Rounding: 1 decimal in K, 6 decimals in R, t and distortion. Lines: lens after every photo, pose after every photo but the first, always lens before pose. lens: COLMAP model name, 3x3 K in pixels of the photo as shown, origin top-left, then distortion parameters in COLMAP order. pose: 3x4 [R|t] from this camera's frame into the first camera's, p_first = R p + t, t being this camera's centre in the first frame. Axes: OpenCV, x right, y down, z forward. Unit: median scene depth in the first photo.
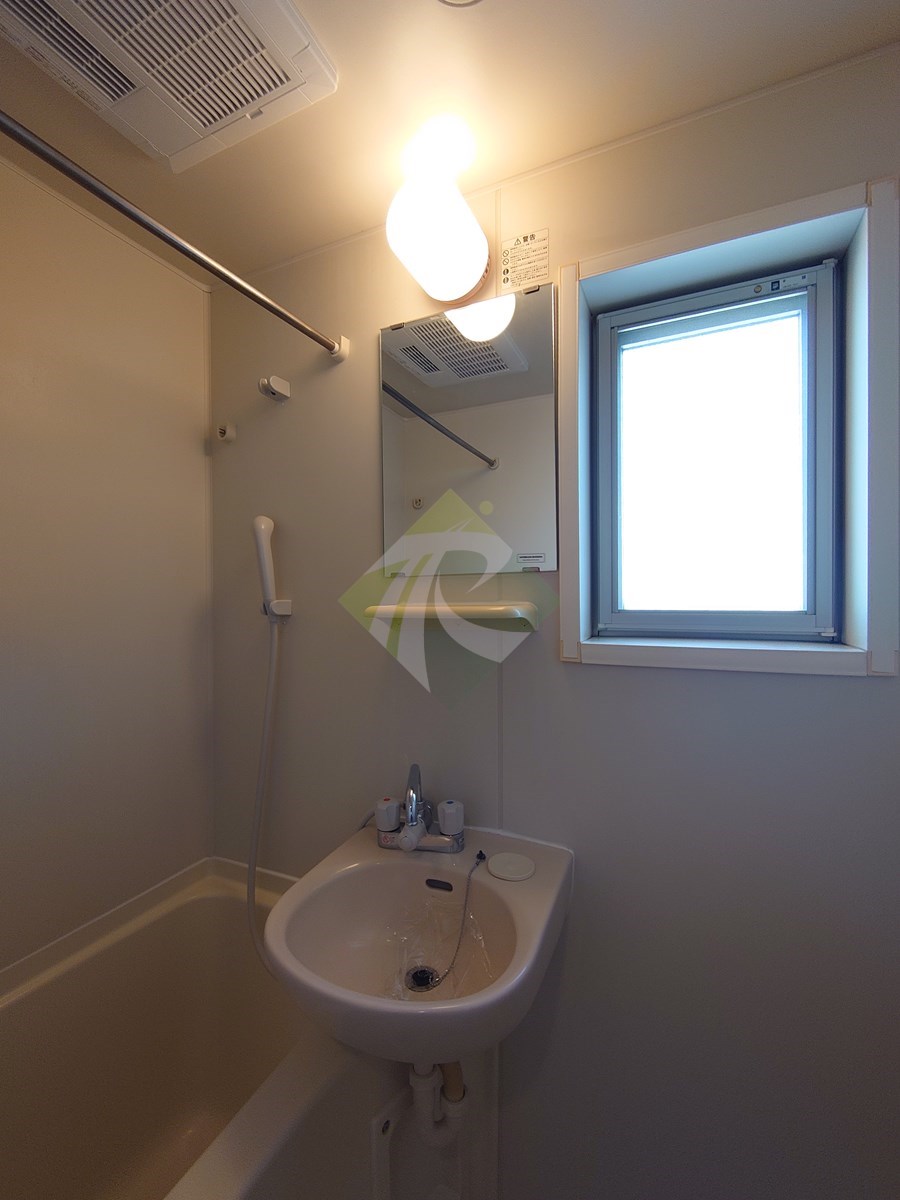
lens RADIAL K [[519.7, 0, 449.4], [0, 519.7, 604.0], [0, 0, 1]] dist [0.002295, -0.001757]
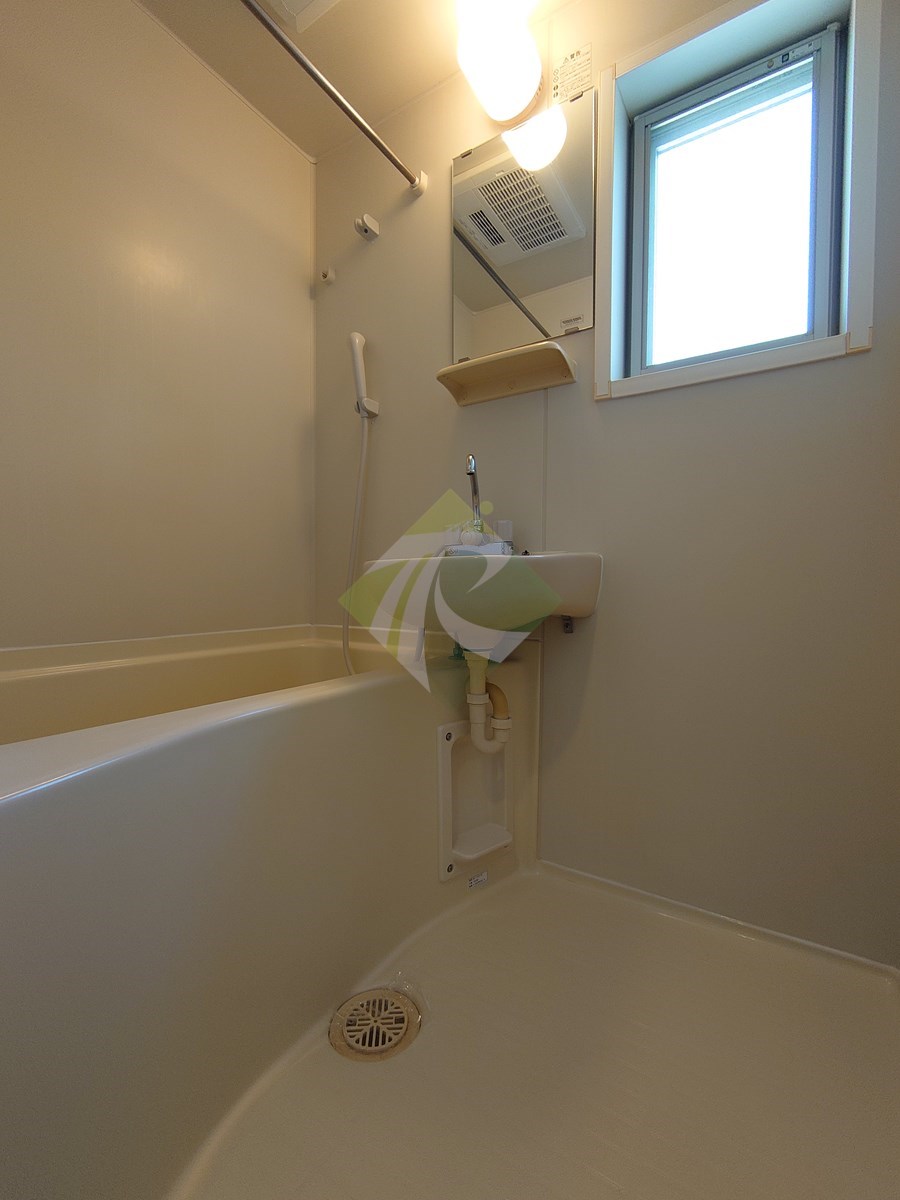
lens RADIAL K [[519.7, 0, 448.1], [0, 519.7, 599.7], [0, 0, 1]] dist [0.002295, -0.001757]
pose [[0.990764, 0.015721, -0.134682, 0.041003], [-0.012869, 0.999675, 0.022018, 0.524279], [0.134985, -0.020082, 0.990644, -0.257048]]
